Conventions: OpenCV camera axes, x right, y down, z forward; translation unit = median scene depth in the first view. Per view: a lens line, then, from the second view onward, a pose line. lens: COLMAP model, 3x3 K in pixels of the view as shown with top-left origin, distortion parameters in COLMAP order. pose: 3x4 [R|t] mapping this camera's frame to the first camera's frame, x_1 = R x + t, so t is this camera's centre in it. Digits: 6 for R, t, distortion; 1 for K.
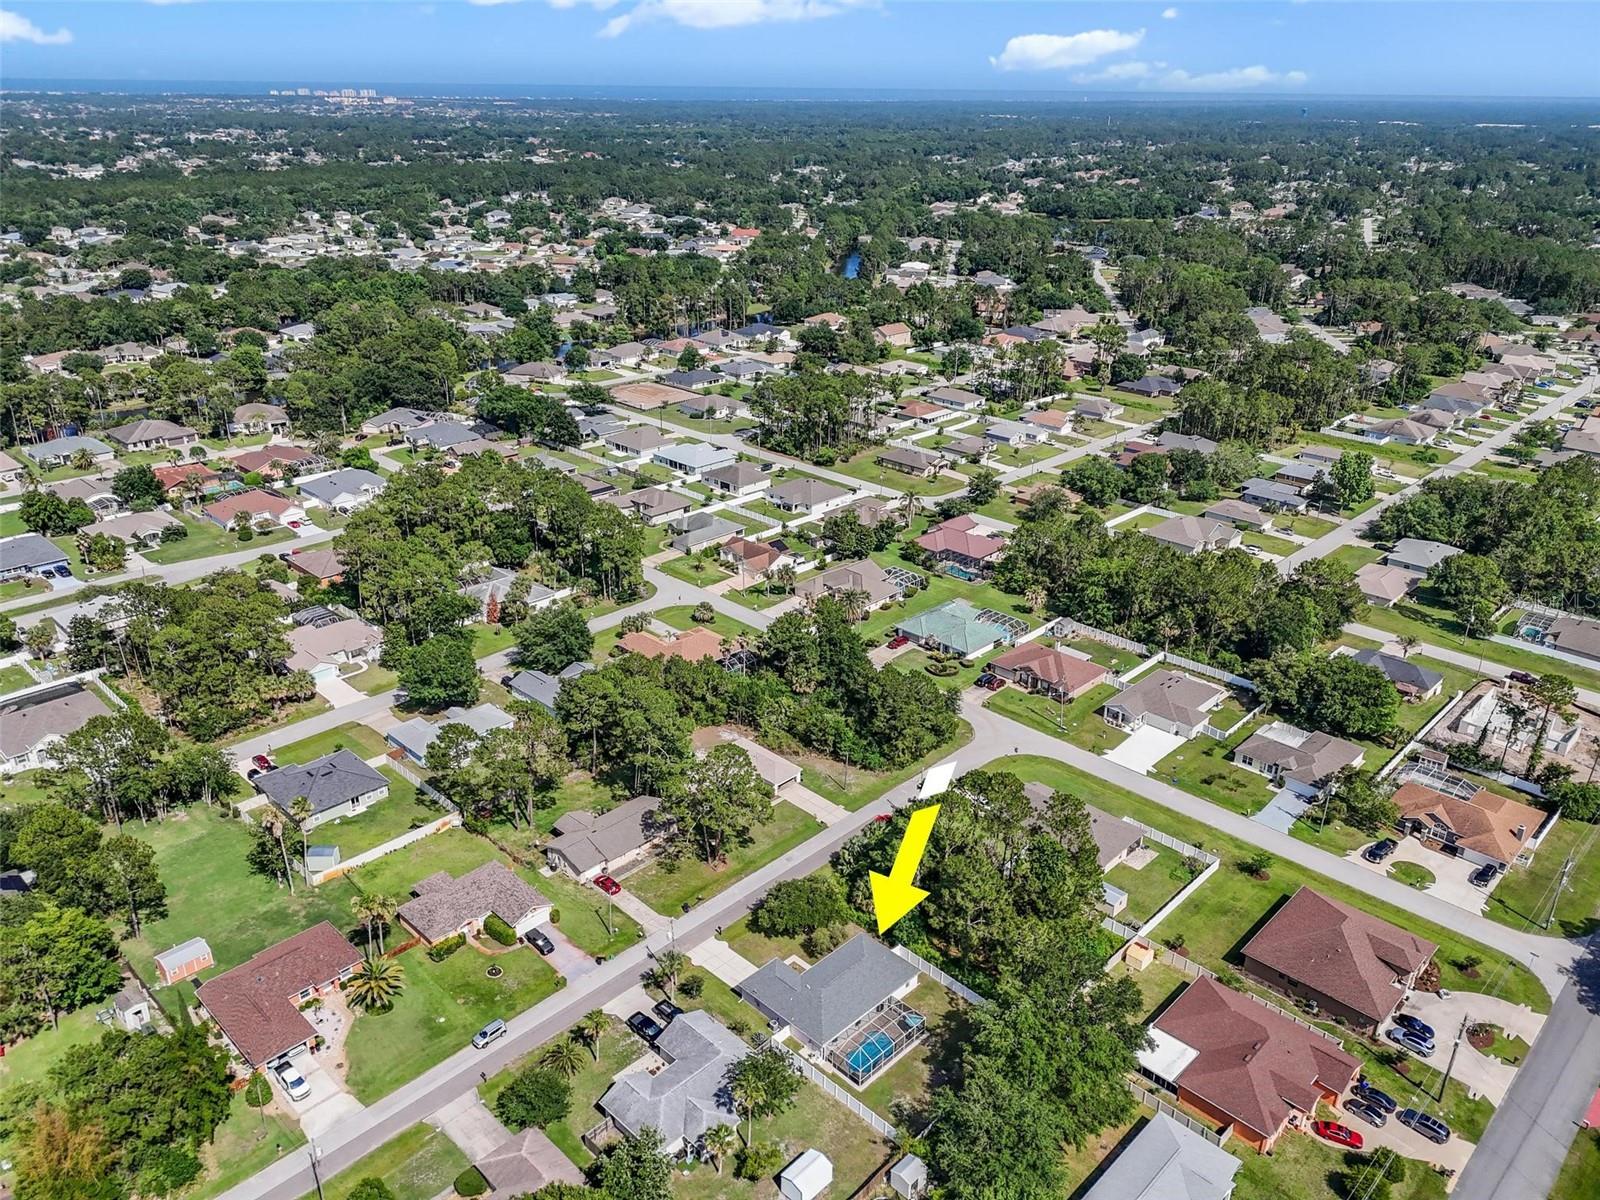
lens RADIAL K [[1171.3, 0, 805.3], [0, 1171.3, 602.3], [0, 0, 1]] dist [0.094501, -0.124358]
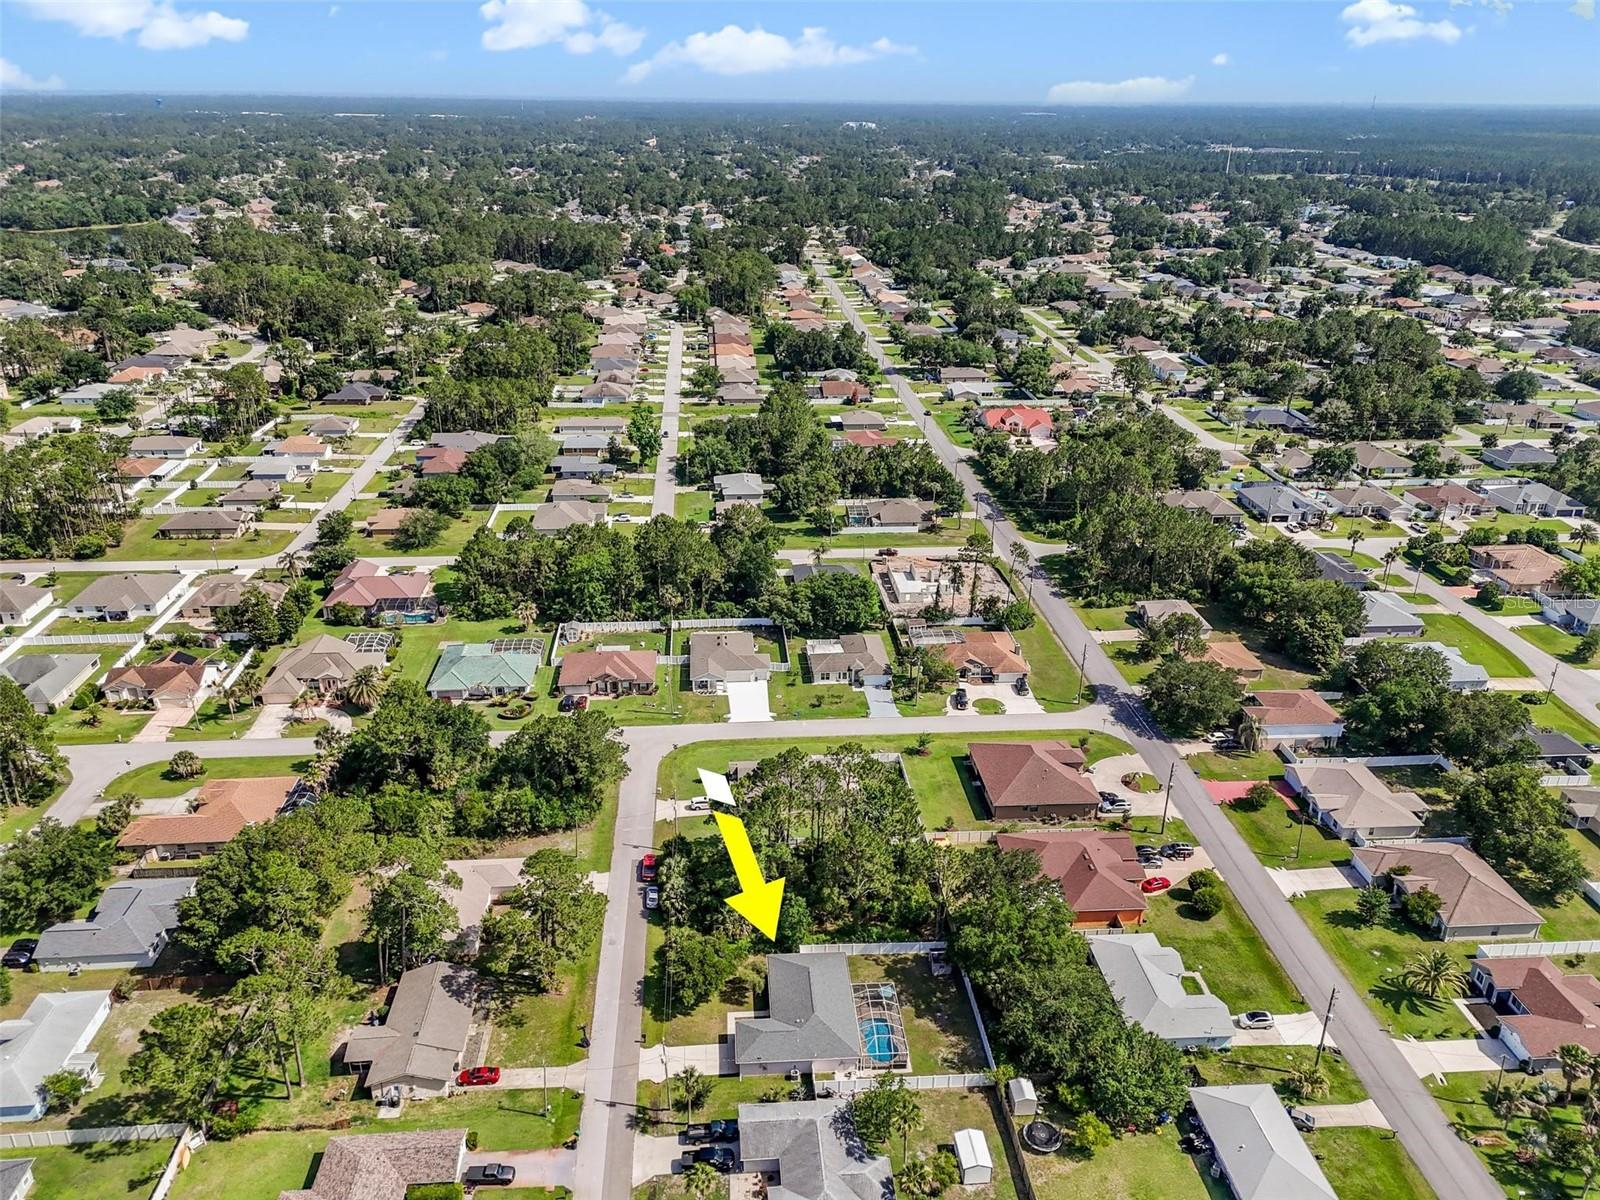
lens RADIAL K [[1158.9, 0, 799.1], [0, 1158.9, 606.7], [0, 0, 1]] dist [0.085769, -0.087109]
pose [[0.661897, -0.306772, 0.683947, -0.324643], [0.297931, 0.944921, 0.135501, -0.075546], [-0.687844, 0.114082, 0.716838, 0.158100]]
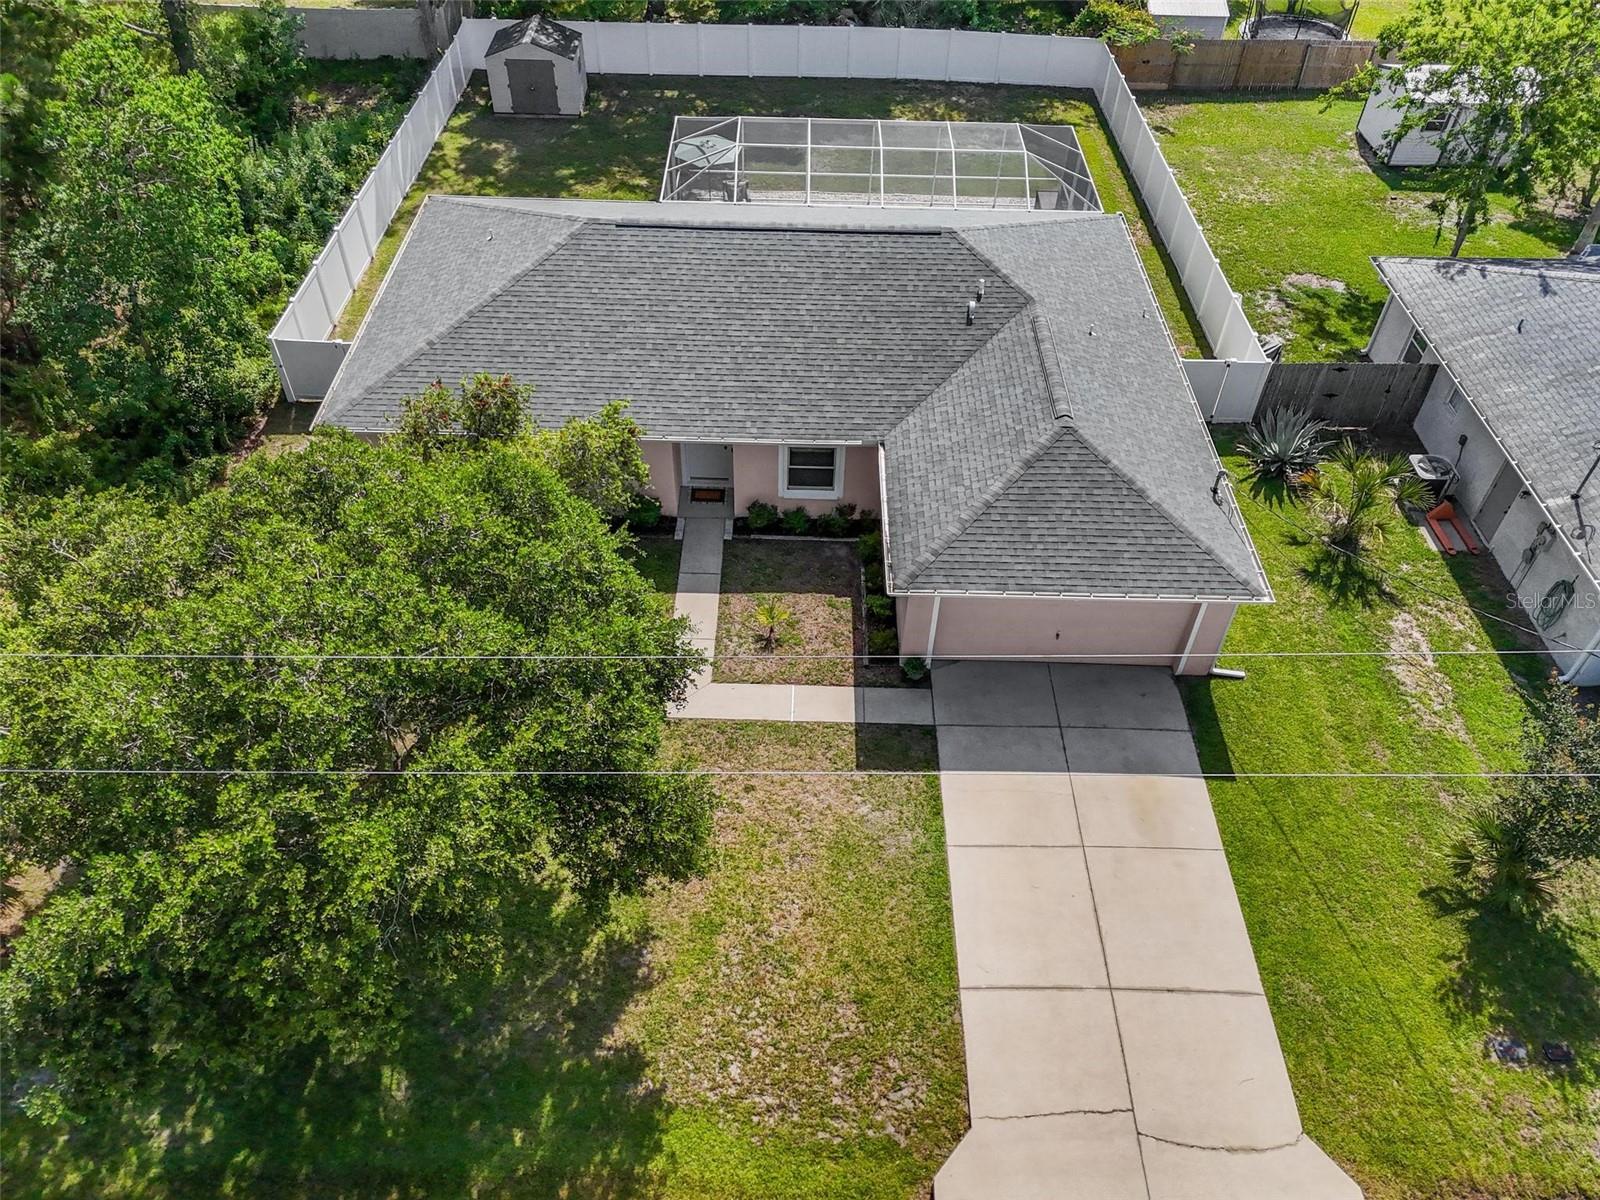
lens RADIAL K [[1172.3, 0, 798.3], [0, 1172.3, 603.0], [0, 0, 1]] dist [0.091691, -0.097604]
pose [[-0.693595, -0.525865, 0.492333, -0.052334], [0.256065, 0.458833, 0.850825, 0.111603], [-0.673318, 0.716197, -0.183588, 0.635152]]
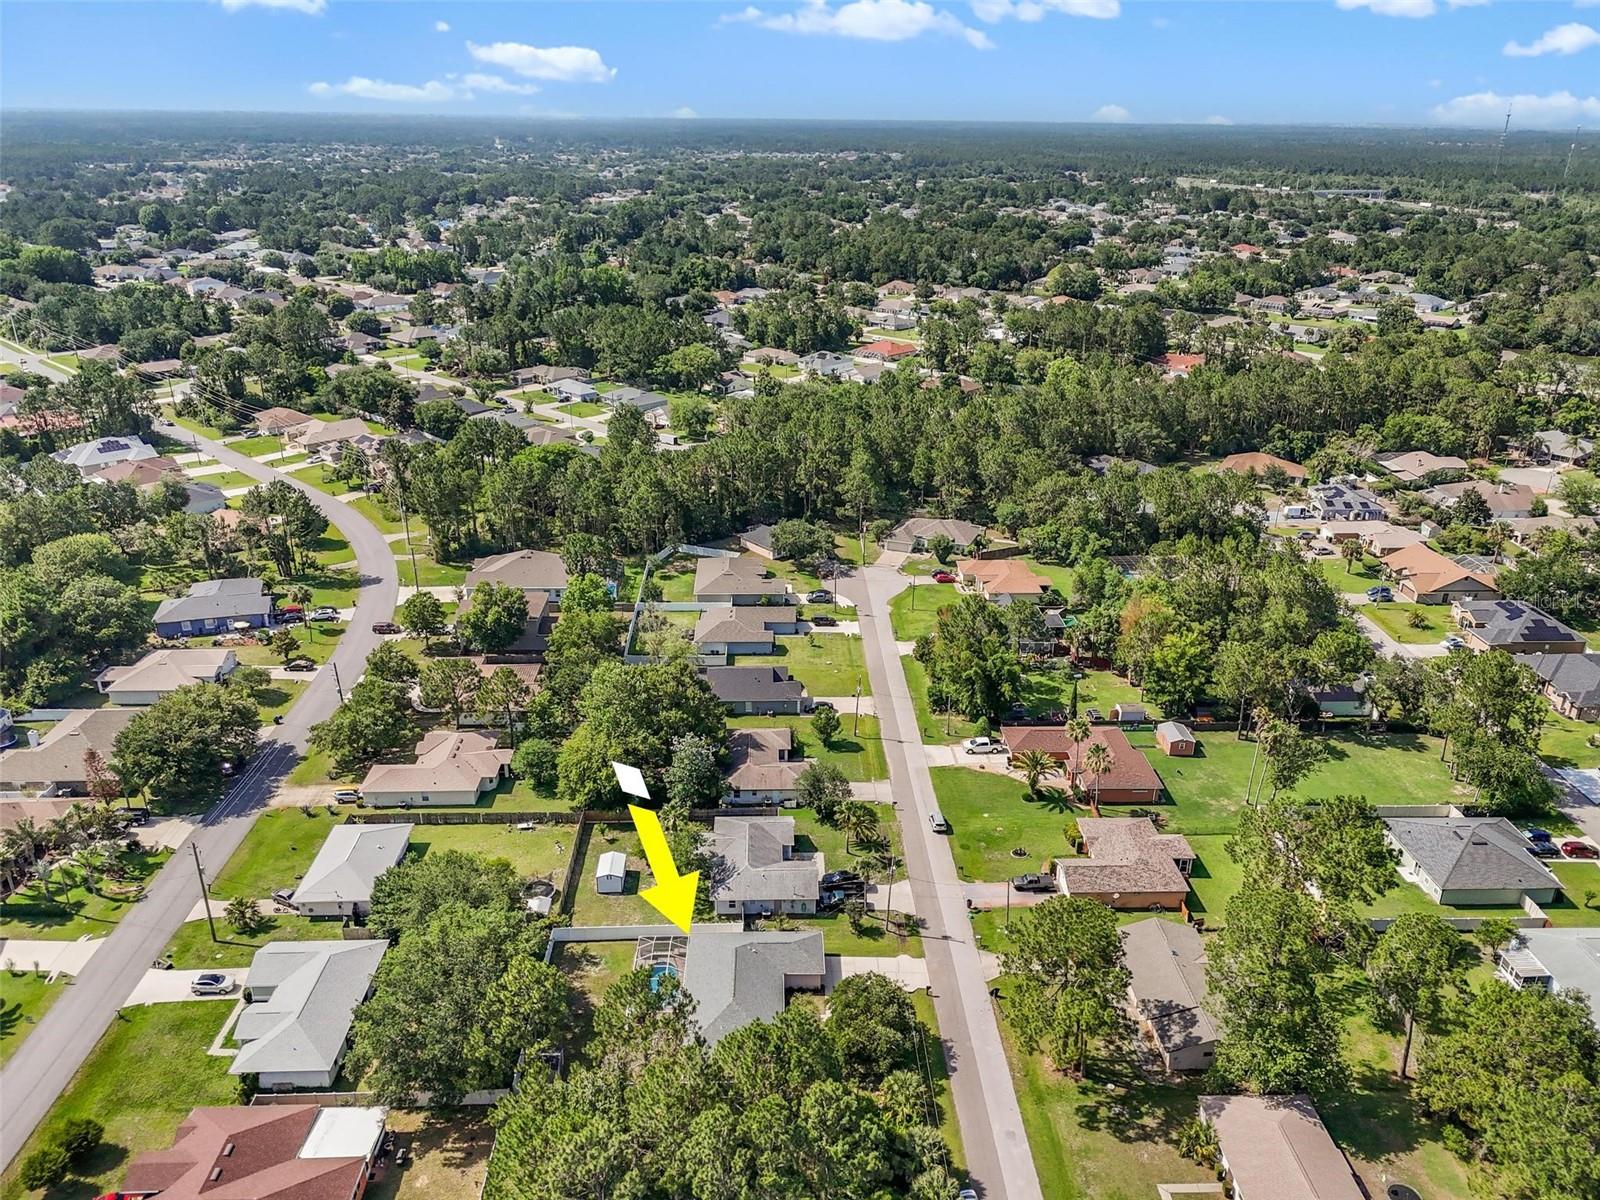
lens RADIAL K [[1158.9, 0, 799.1], [0, 1158.9, 606.7], [0, 0, 1]] dist [0.085769, -0.087109]
pose [[-0.696042, 0.258538, -0.669839, 0.287102], [-0.304007, 0.739052, 0.601151, -0.228392], [0.650466, 0.622062, -0.435814, 0.727046]]
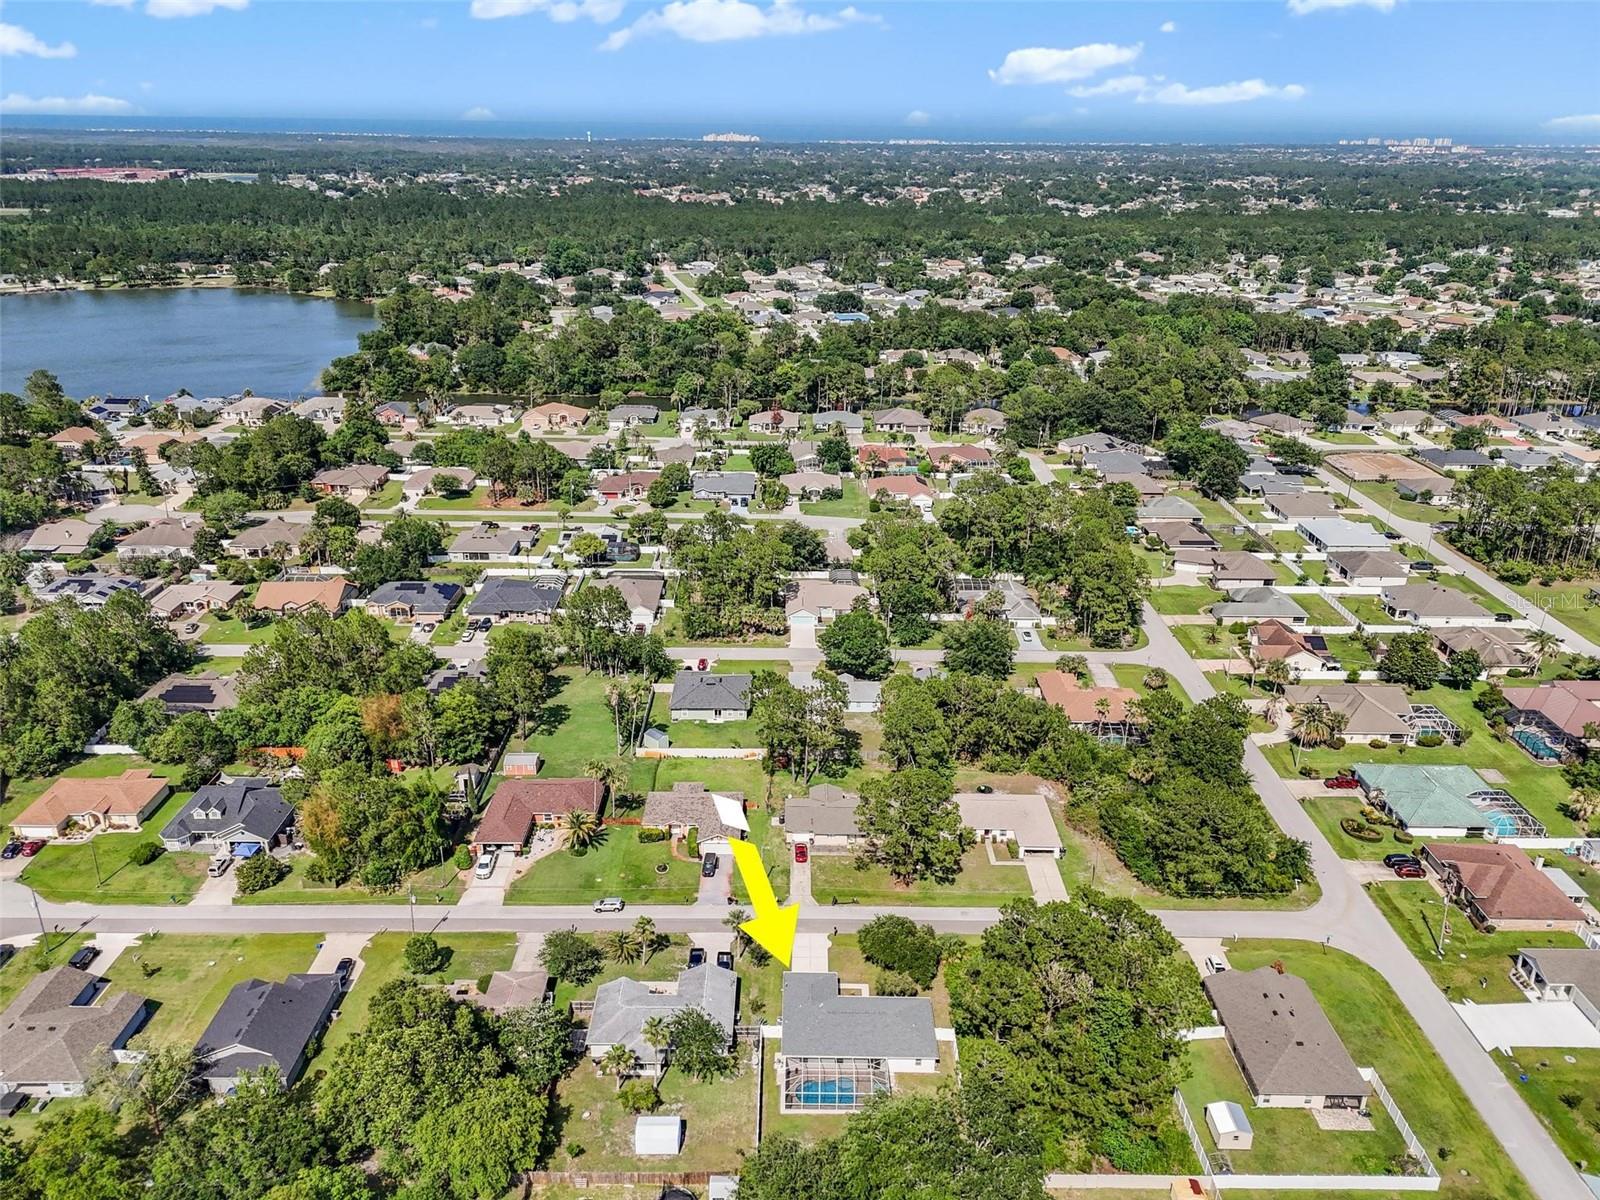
lens RADIAL K [[1172.3, 0, 798.3], [0, 1172.3, 603.0], [0, 0, 1]] dist [0.091691, -0.097604]
pose [[0.695574, 0.263106, -0.668545, 0.331441], [-0.287115, 0.954793, 0.077036, -0.039881], [0.658591, 0.138365, 0.739671, 0.120579]]
